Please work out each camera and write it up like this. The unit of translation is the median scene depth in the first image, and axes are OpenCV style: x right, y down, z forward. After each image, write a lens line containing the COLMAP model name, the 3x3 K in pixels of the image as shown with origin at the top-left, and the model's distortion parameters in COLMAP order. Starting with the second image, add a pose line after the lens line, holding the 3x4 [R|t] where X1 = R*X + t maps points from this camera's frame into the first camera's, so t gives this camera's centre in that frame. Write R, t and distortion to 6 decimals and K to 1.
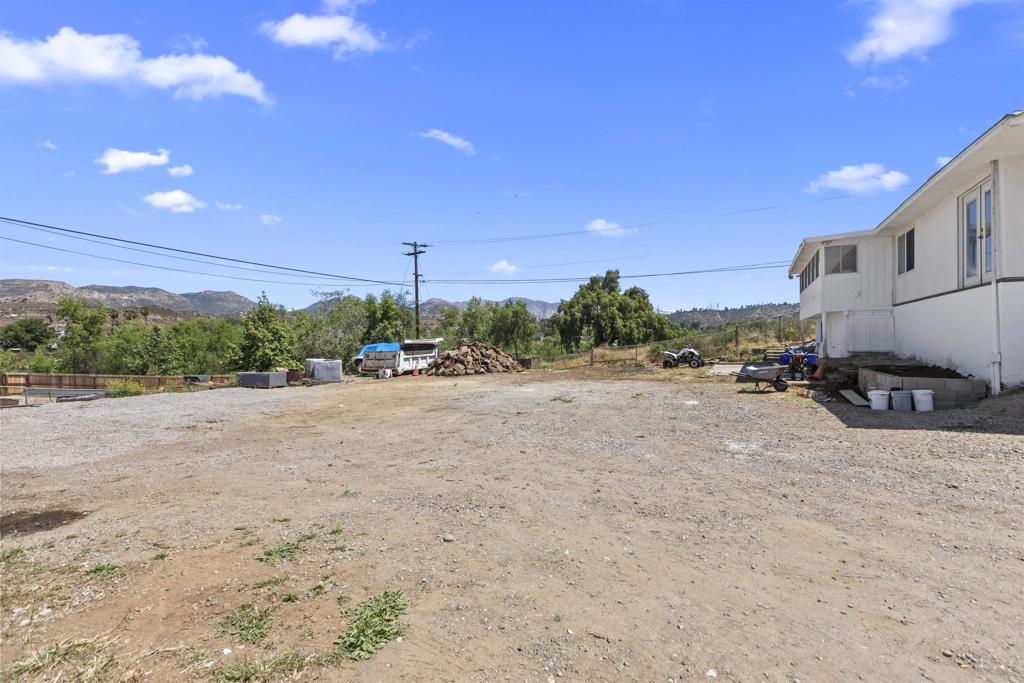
lens RADIAL K [[491.5, 0, 511.7], [0, 491.5, 335.7], [0, 0, 1]] dist [-0.003366, 0.001671]
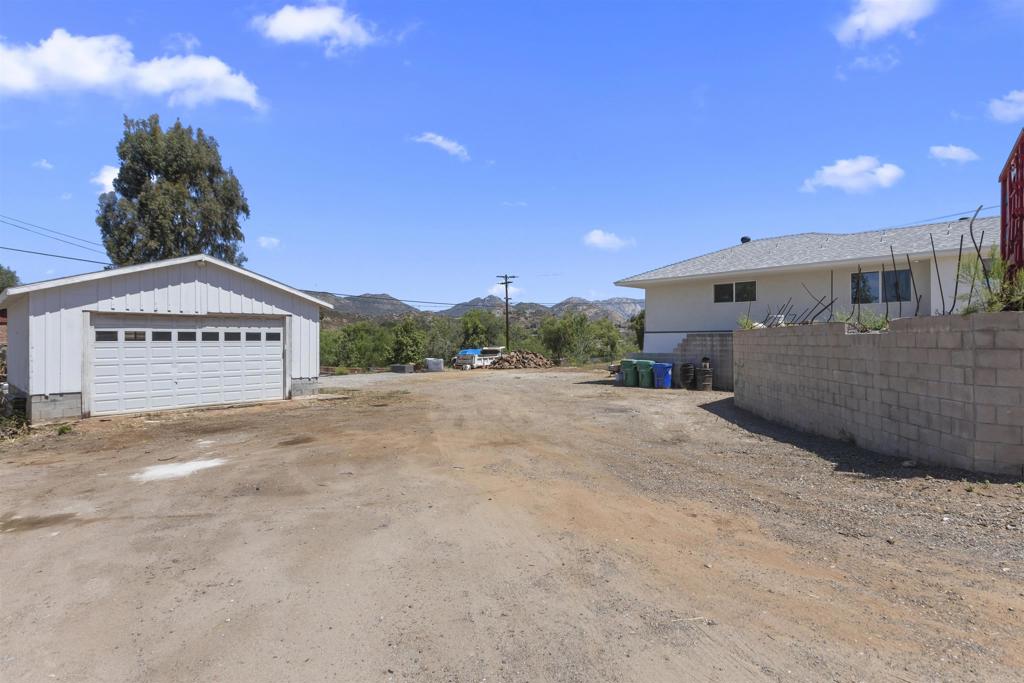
lens RADIAL K [[508.2, 0, 511.3], [0, 508.2, 341.7], [0, 0, 1]] dist [-0.000148, 0.000001]
pose [[0.961728, 0.006405, -0.273931, 0.342544], [-0.002925, 0.999910, 0.013109, -0.033686], [0.273990, -0.011806, 0.961660, -0.610730]]
